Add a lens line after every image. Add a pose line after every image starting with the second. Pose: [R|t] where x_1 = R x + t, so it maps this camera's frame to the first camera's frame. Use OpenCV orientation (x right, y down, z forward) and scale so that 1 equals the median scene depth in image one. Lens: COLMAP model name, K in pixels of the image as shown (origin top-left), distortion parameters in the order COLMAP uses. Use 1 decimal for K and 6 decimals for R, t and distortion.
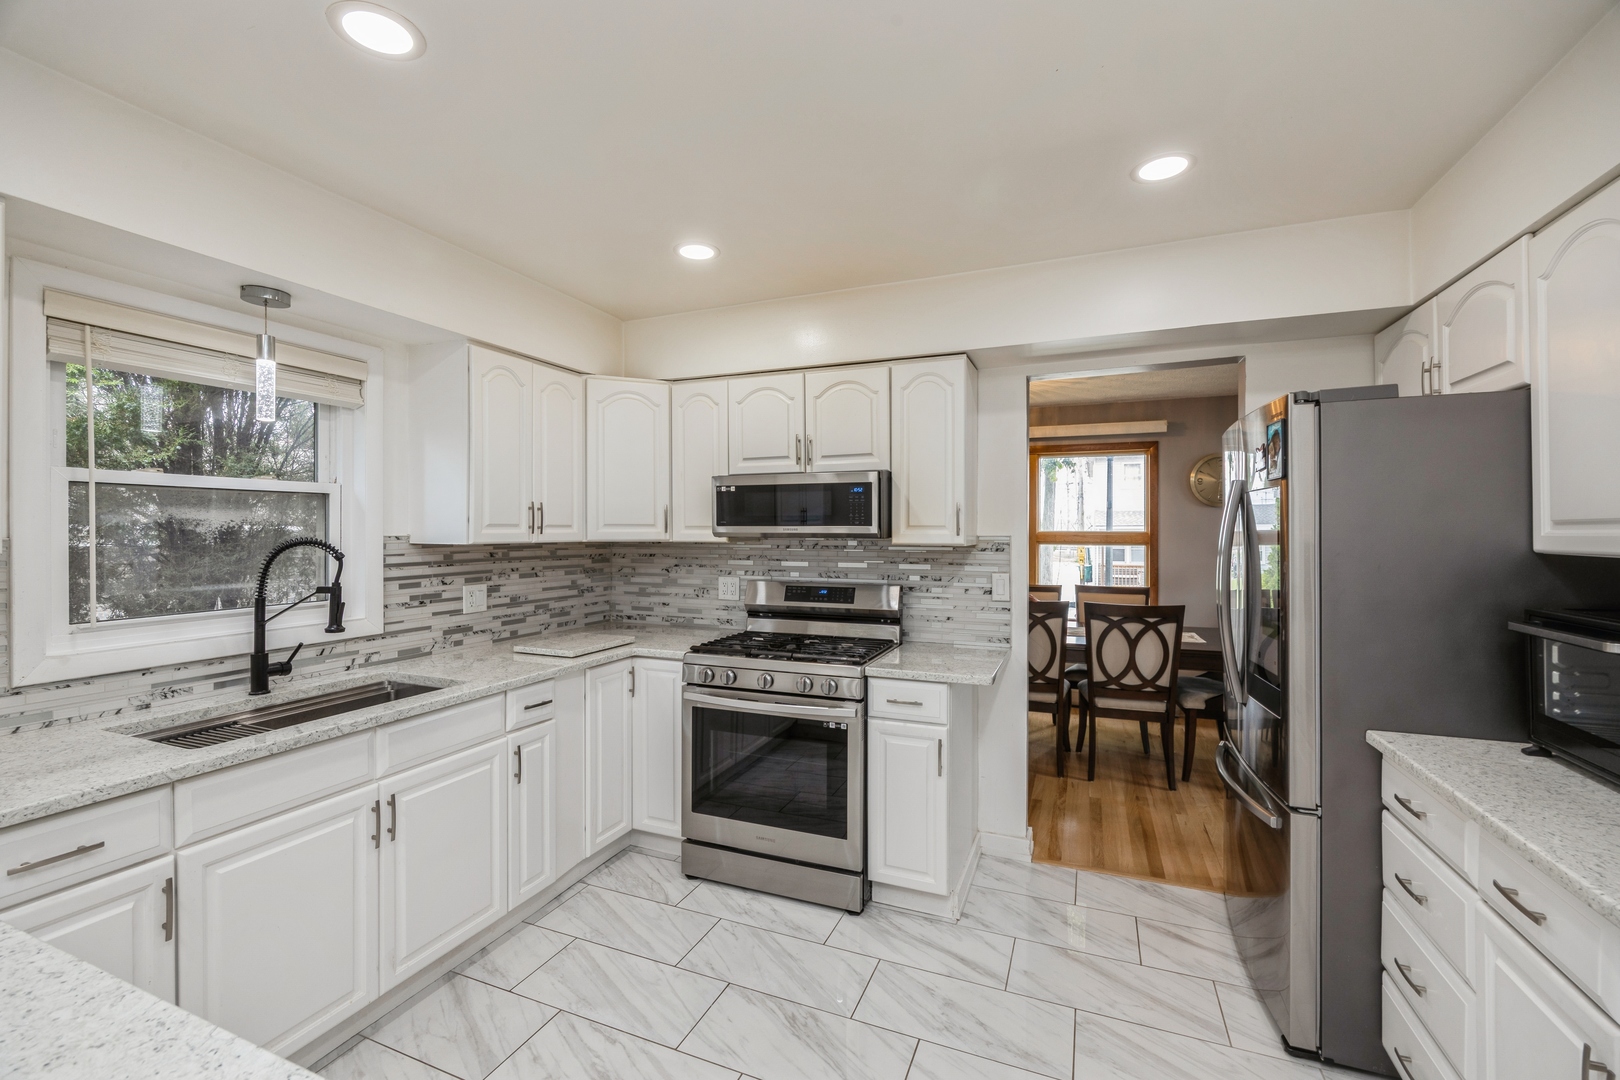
lens RADIAL K [[679.9, 0, 810.0], [0, 679.9, 540.0], [0, 0, 1]] dist [-0.009864, 0.000258]
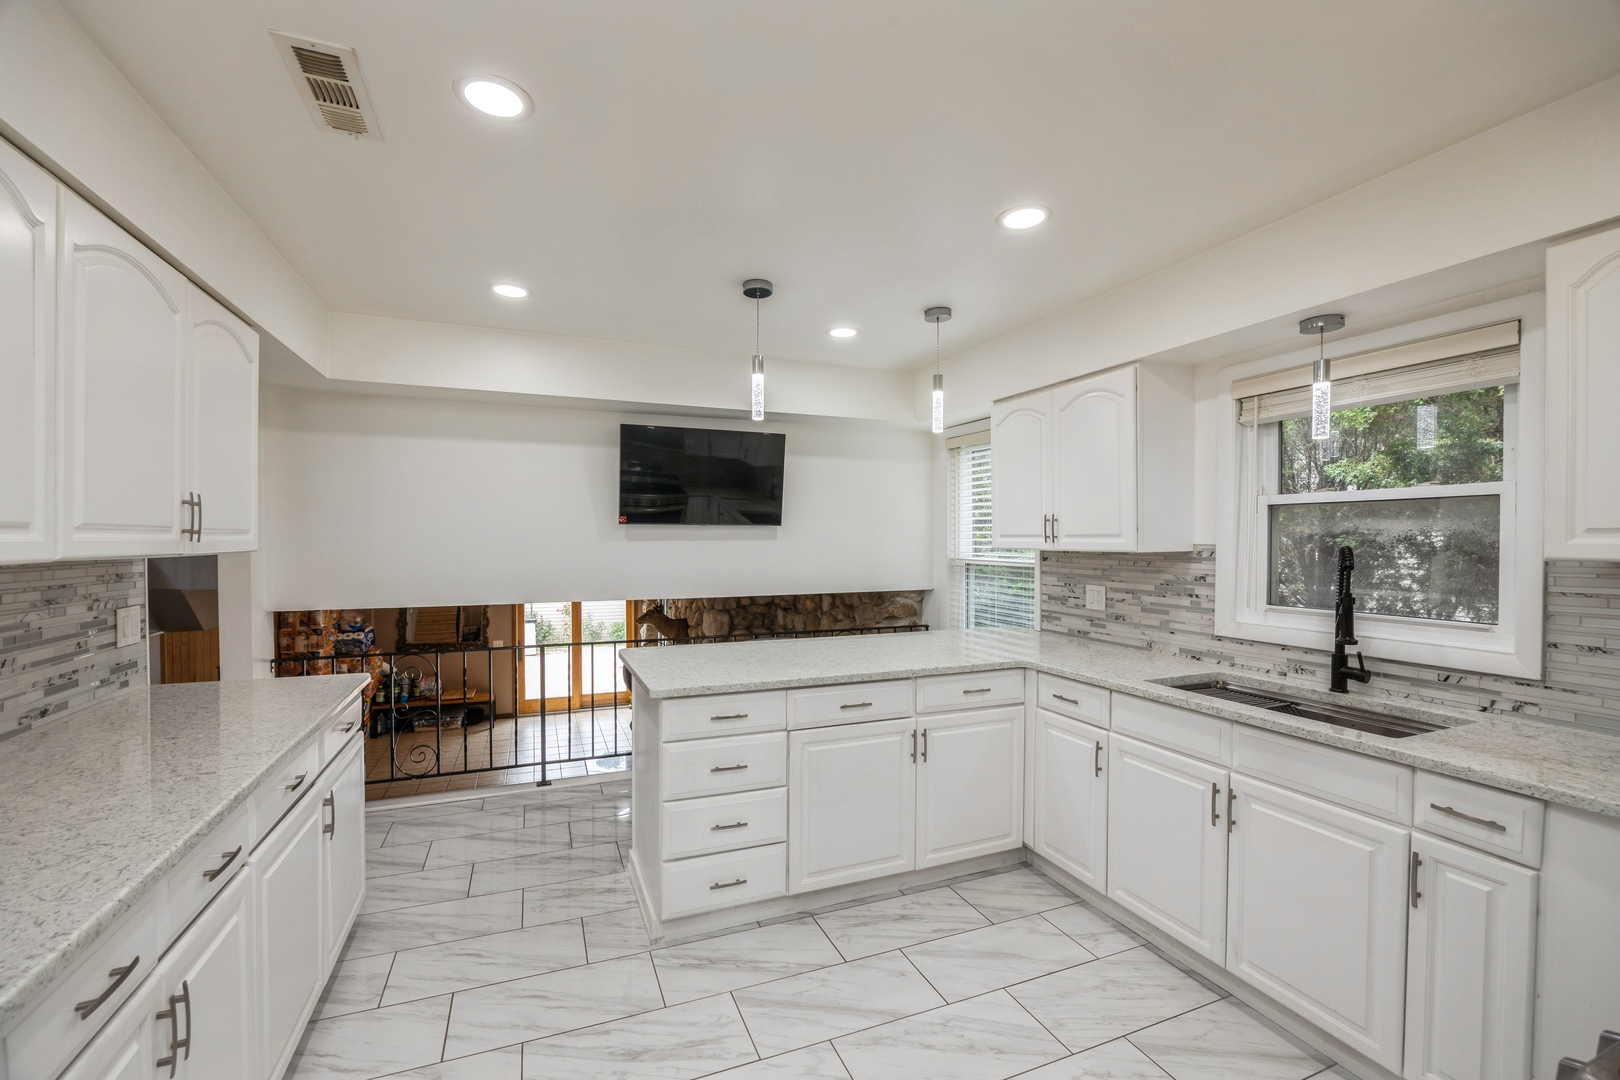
lens RADIAL K [[688.4, 0, 803.6], [0, 688.4, 553.0], [0, 0, 1]] dist [-0.000395, -0.000007]
pose [[-0.716016, 0.012594, -0.697970, 0.414553], [-0.010512, 0.999529, 0.028820, -0.011075], [0.698005, 0.027972, -0.715546, 0.885277]]
